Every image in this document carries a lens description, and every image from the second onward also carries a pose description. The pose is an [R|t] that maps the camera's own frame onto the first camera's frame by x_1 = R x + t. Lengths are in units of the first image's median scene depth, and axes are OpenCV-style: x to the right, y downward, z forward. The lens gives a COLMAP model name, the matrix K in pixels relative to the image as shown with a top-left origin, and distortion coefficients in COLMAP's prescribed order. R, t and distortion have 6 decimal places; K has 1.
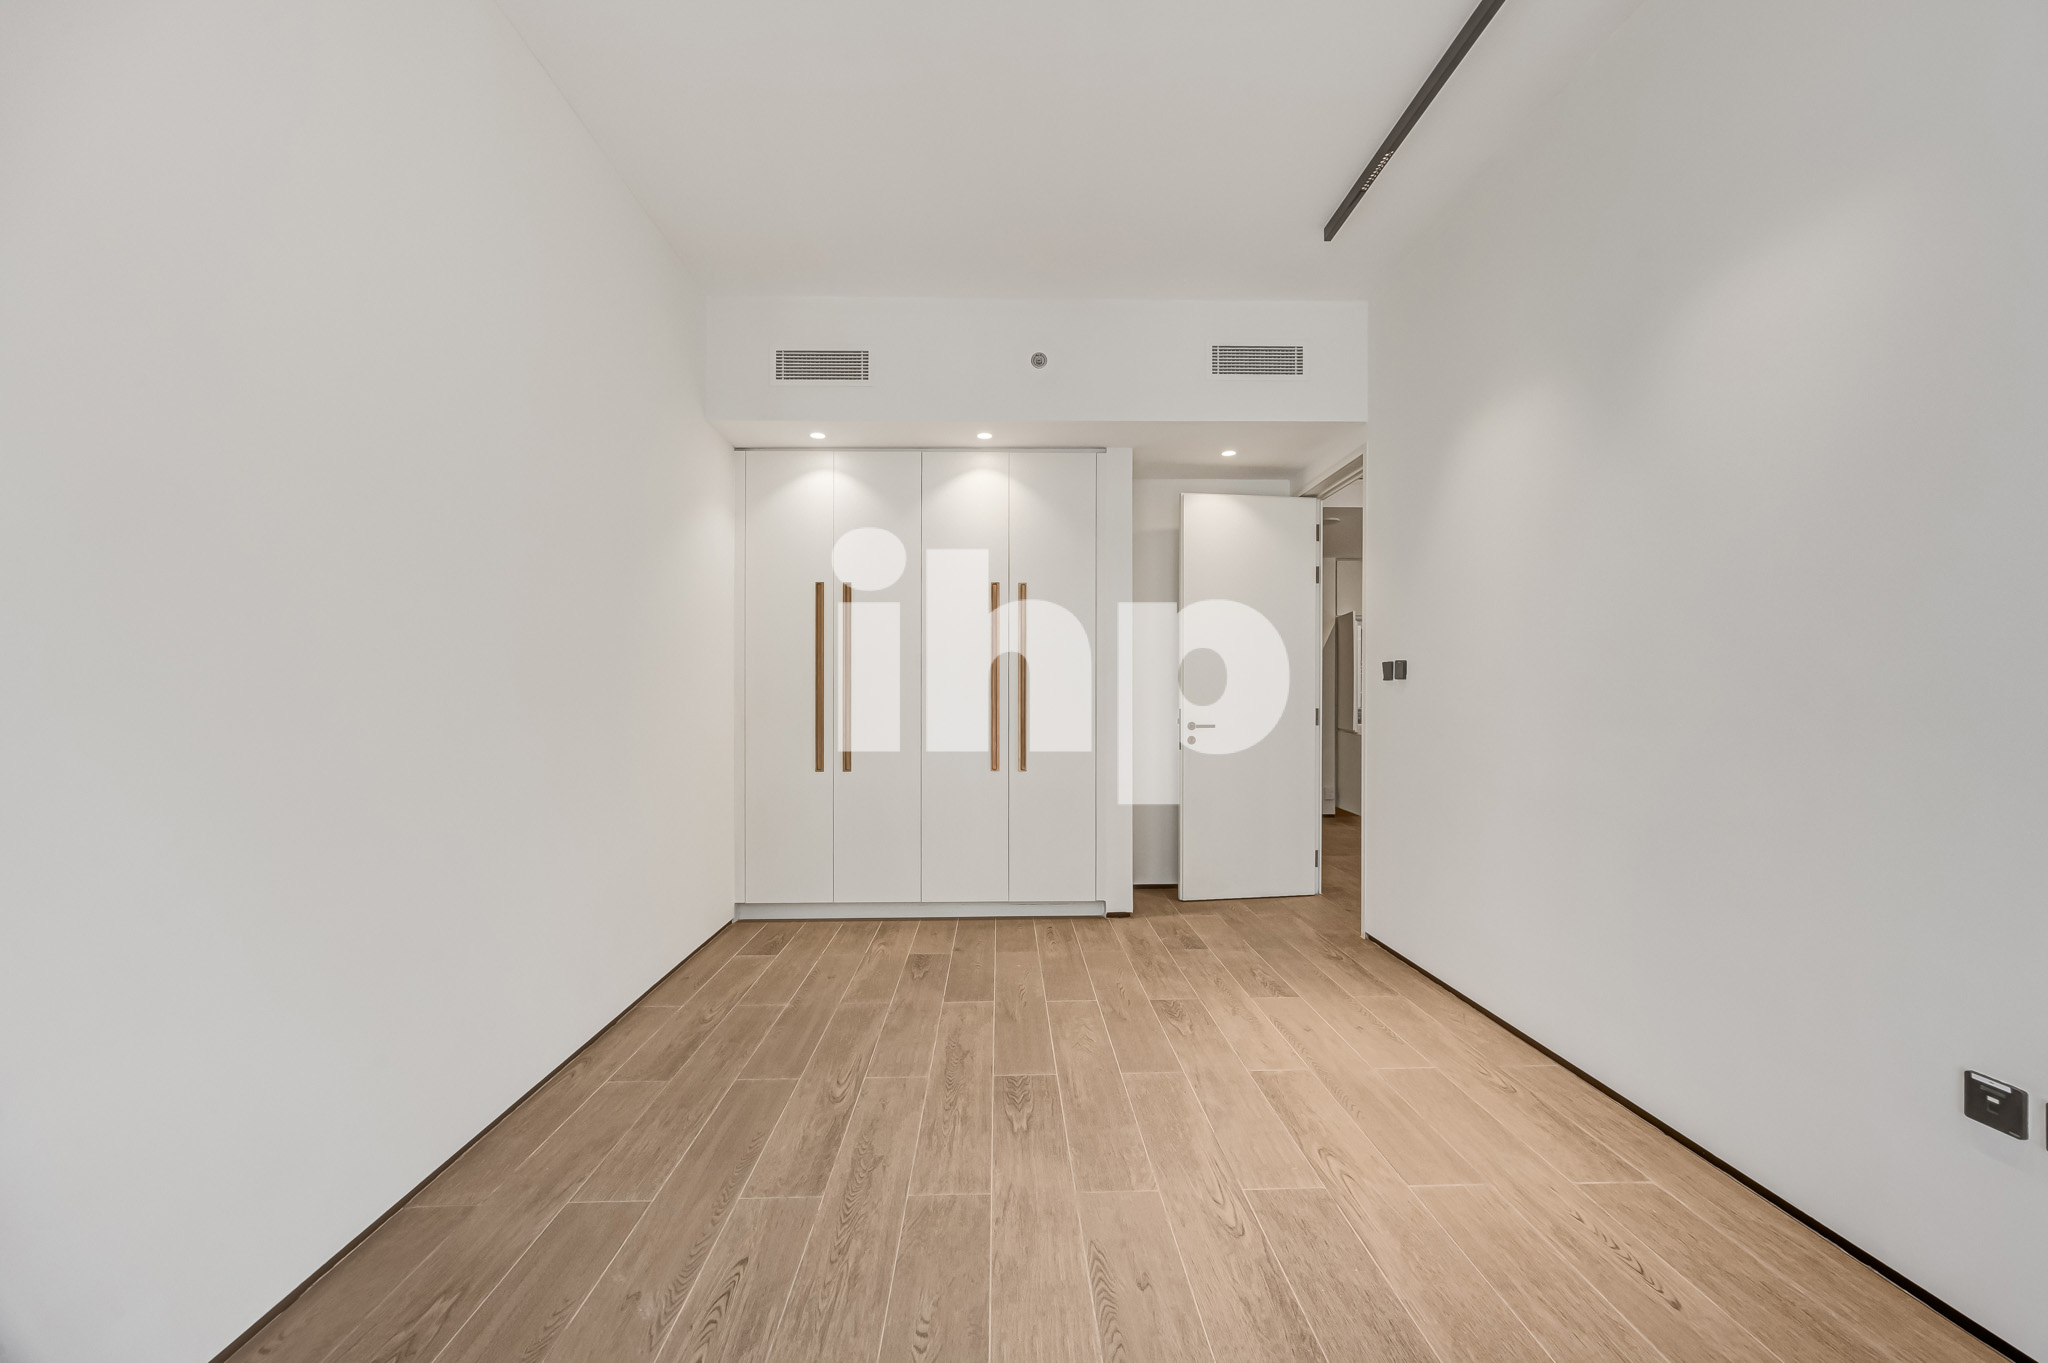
lens RADIAL K [[788.8, 0, 1030.7], [0, 788.8, 695.5], [0, 0, 1]] dist [-0.000084, 0.000055]
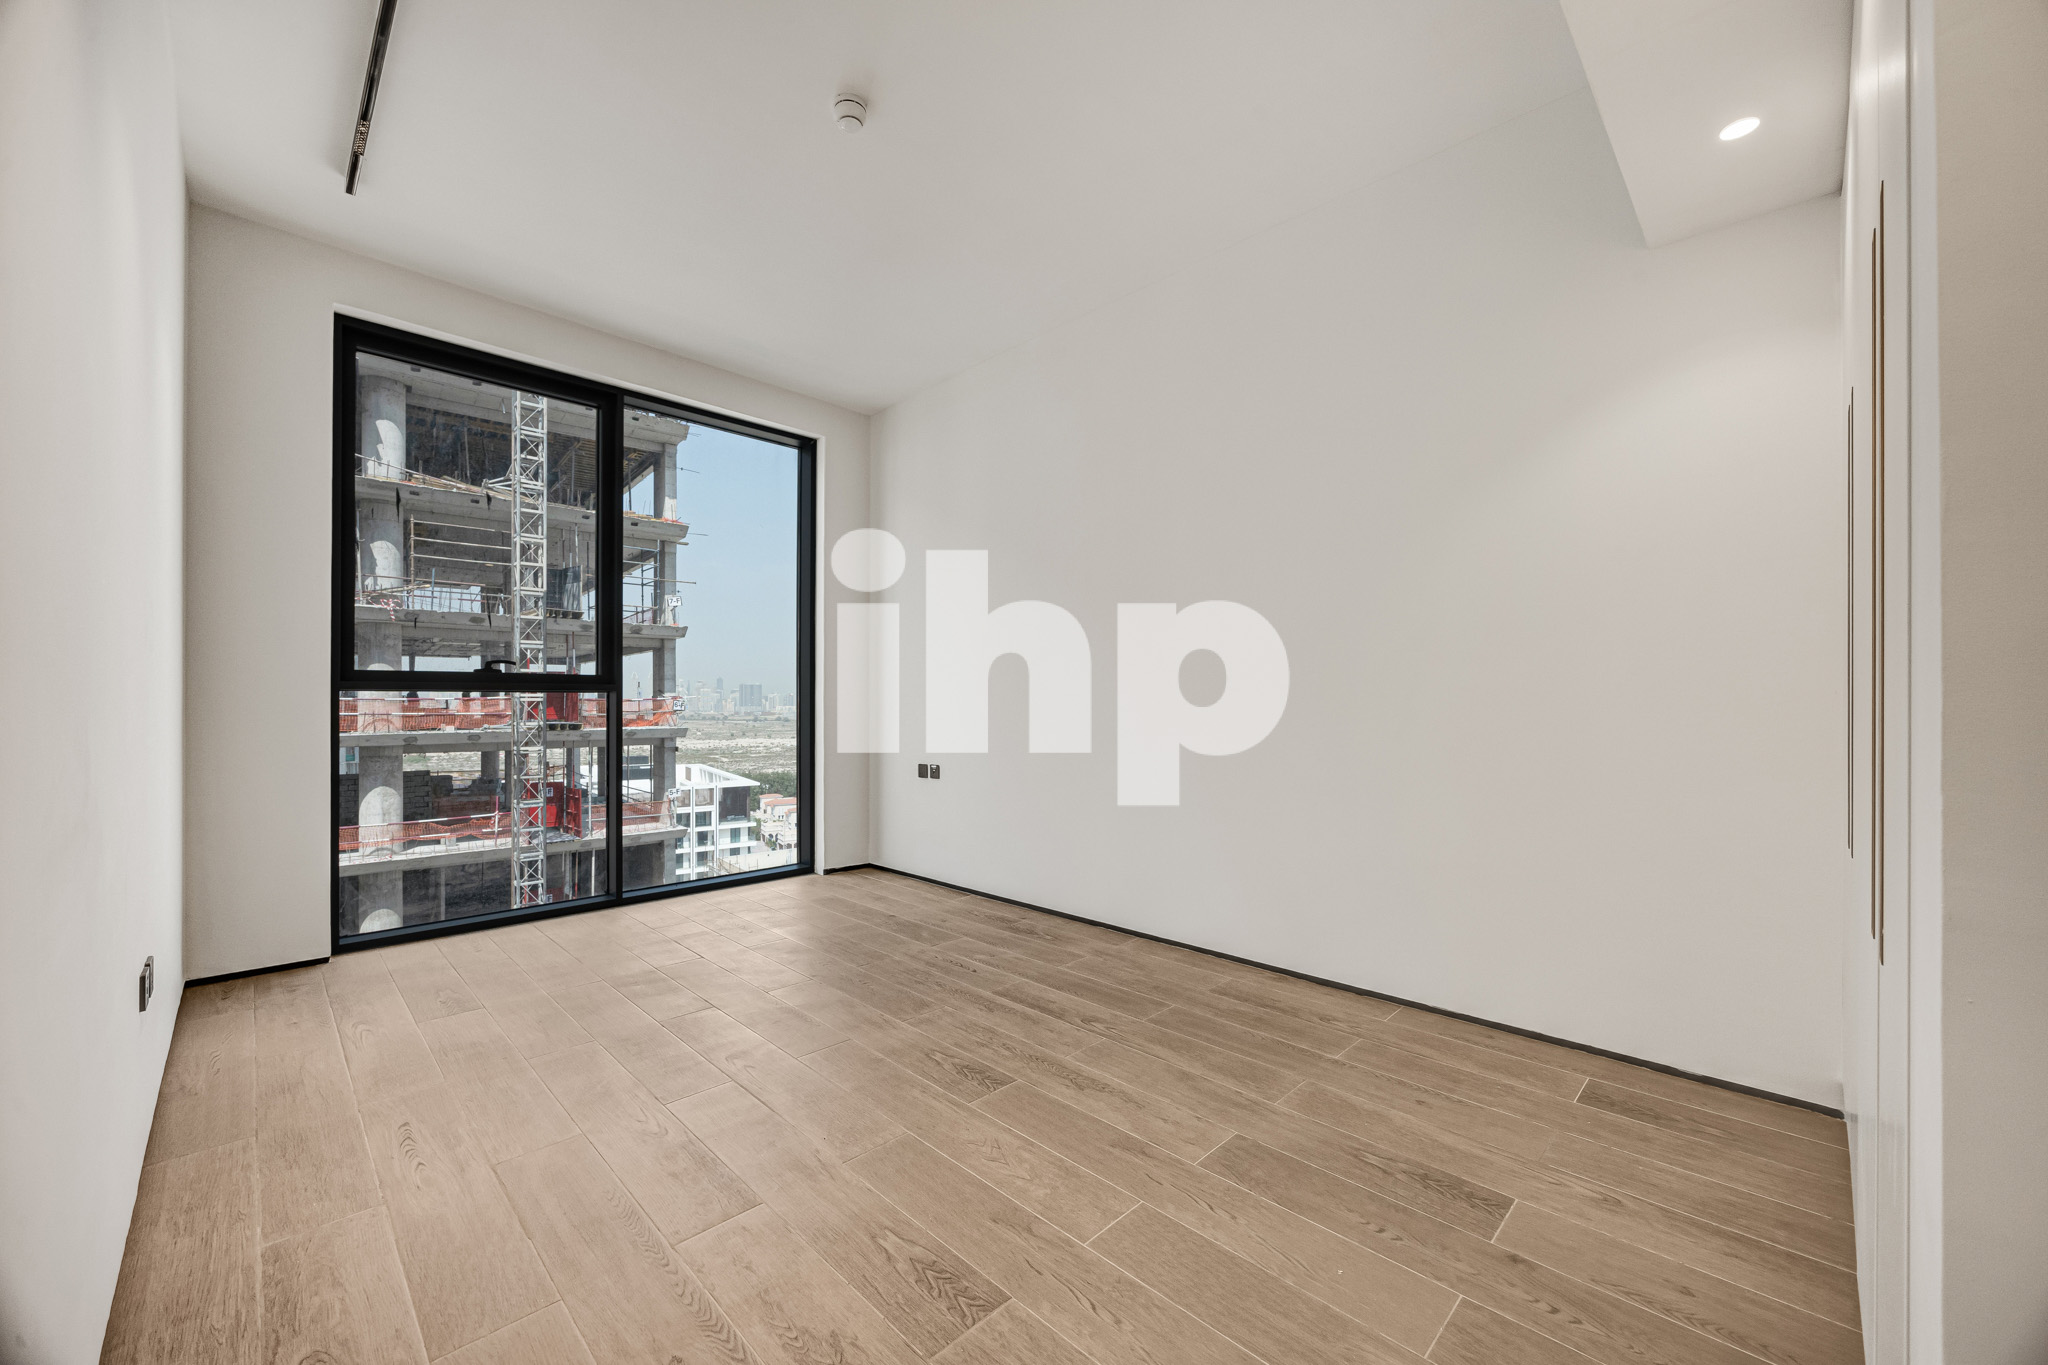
lens RADIAL K [[788.8, 0, 1030.7], [0, 788.8, 696.5], [0, 0, 1]] dist [-0.000084, 0.000055]
pose [[-0.733945, 0.002371, -0.679205, 0.461378], [0.007583, 0.999960, -0.004703, 0.018970], [0.679167, -0.008602, -0.733934, 1.343455]]
